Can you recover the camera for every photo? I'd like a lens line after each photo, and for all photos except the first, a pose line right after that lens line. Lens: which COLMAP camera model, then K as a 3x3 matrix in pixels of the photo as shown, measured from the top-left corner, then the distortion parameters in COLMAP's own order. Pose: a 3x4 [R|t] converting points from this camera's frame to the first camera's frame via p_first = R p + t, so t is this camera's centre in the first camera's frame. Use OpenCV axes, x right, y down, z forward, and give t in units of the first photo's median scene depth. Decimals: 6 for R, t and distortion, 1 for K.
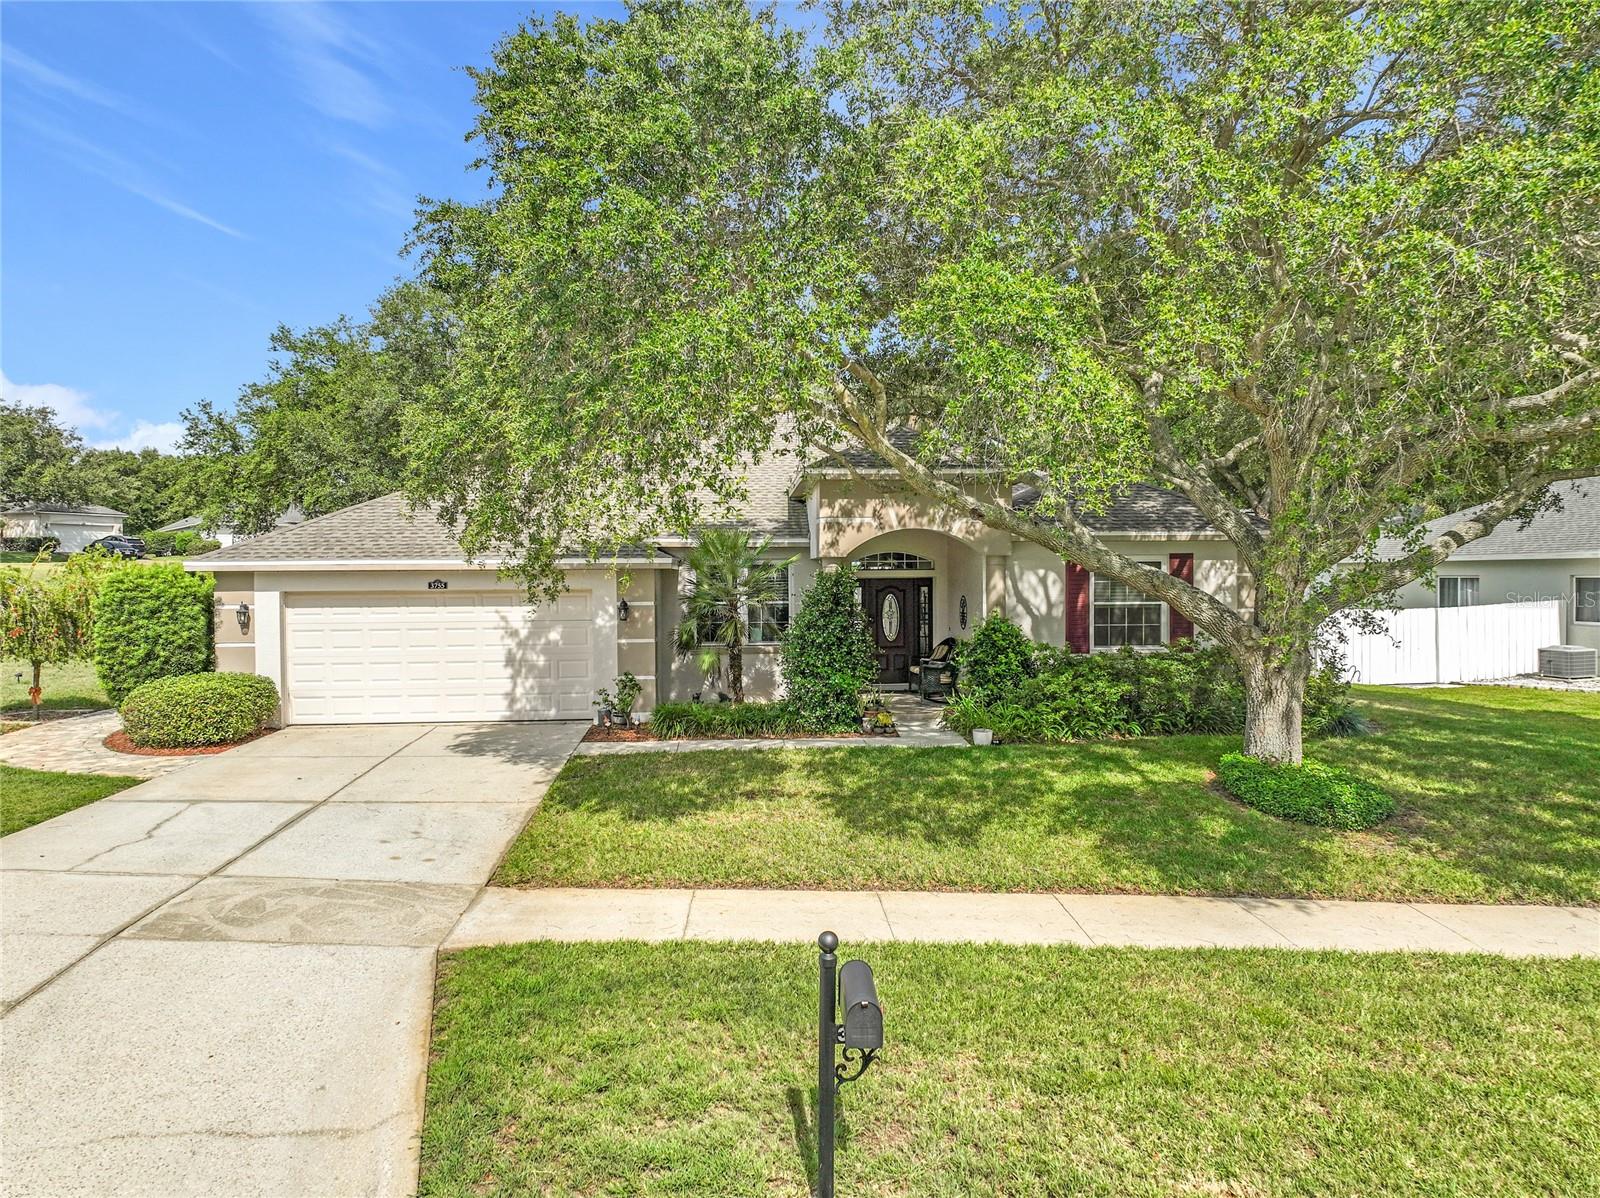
lens RADIAL K [[1126.9, 0, 805.2], [0, 1126.9, 634.9], [0, 0, 1]] dist [-0.002921, -0.001259]
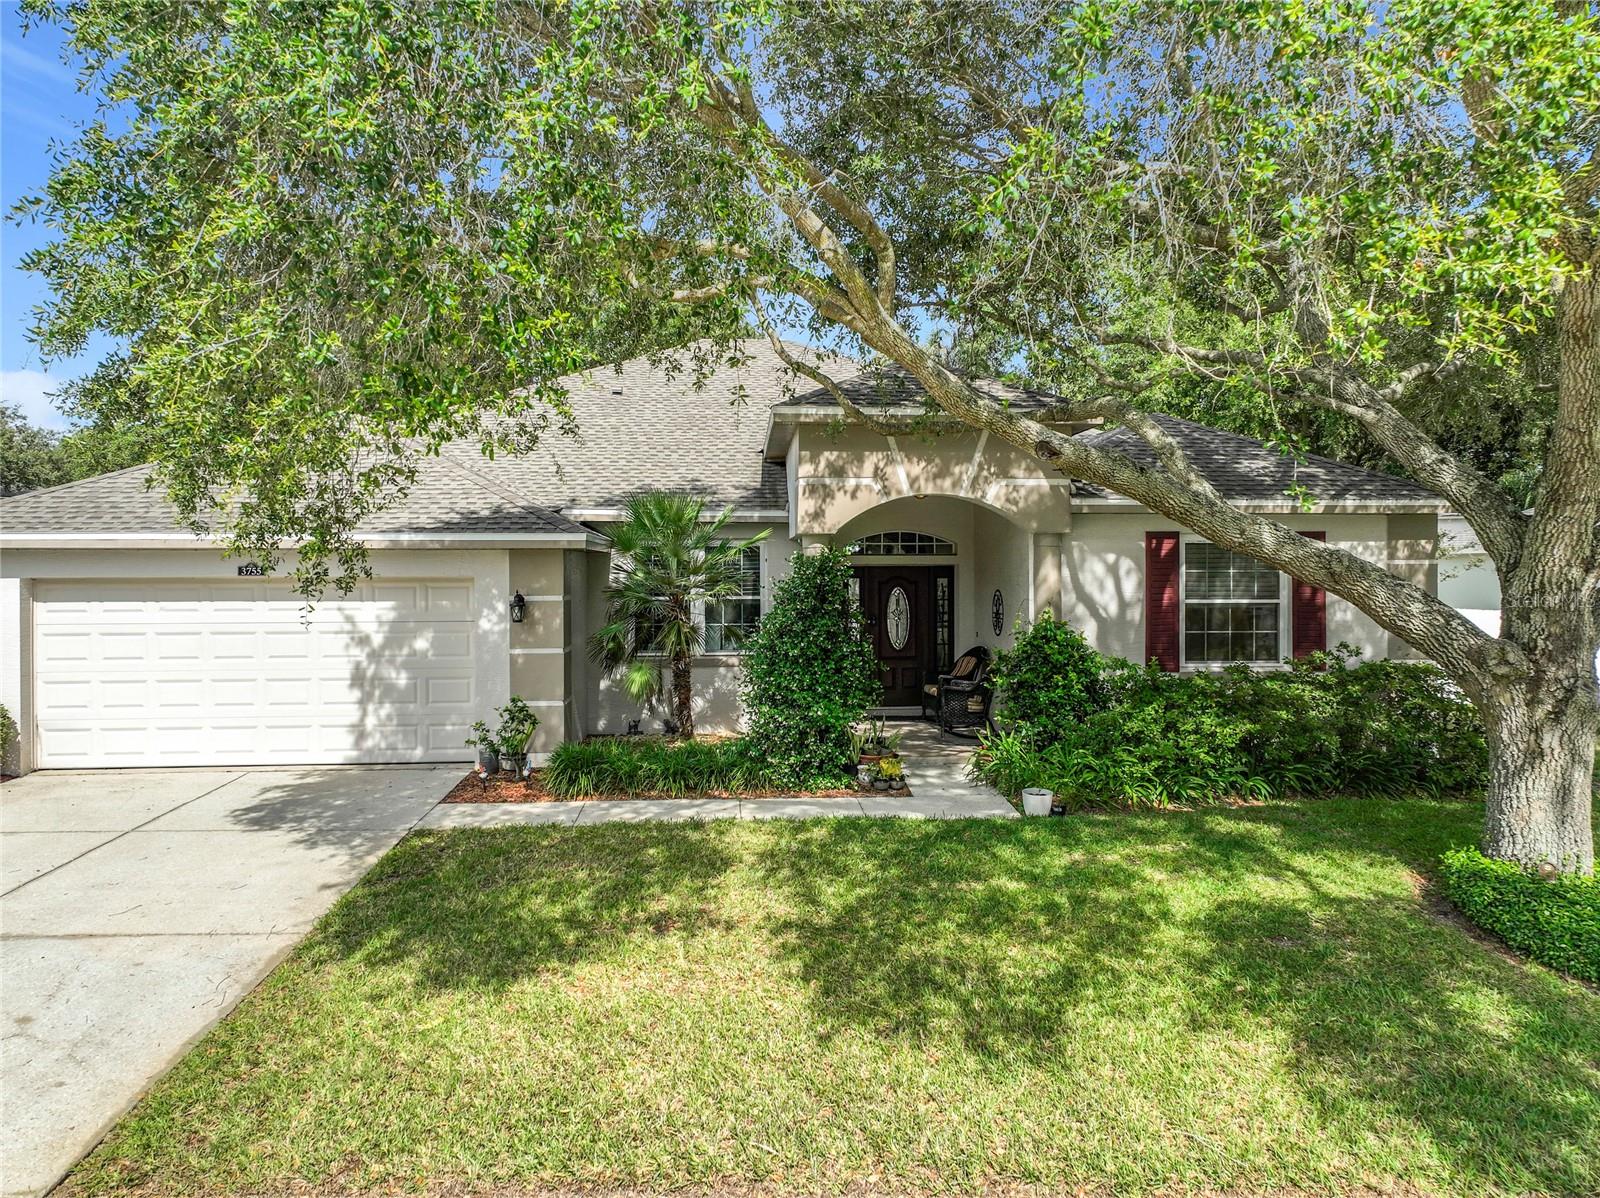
lens RADIAL K [[1109.5, 0, 800.0], [0, 1109.5, 599.0], [0, 0, 1]] dist [0.003087, 0.001003]
pose [[0.999929, 0.005176, -0.010772, 0.021907], [-0.005473, 0.999600, -0.027733, -0.009212], [0.010624, 0.027790, 0.999557, 0.310218]]
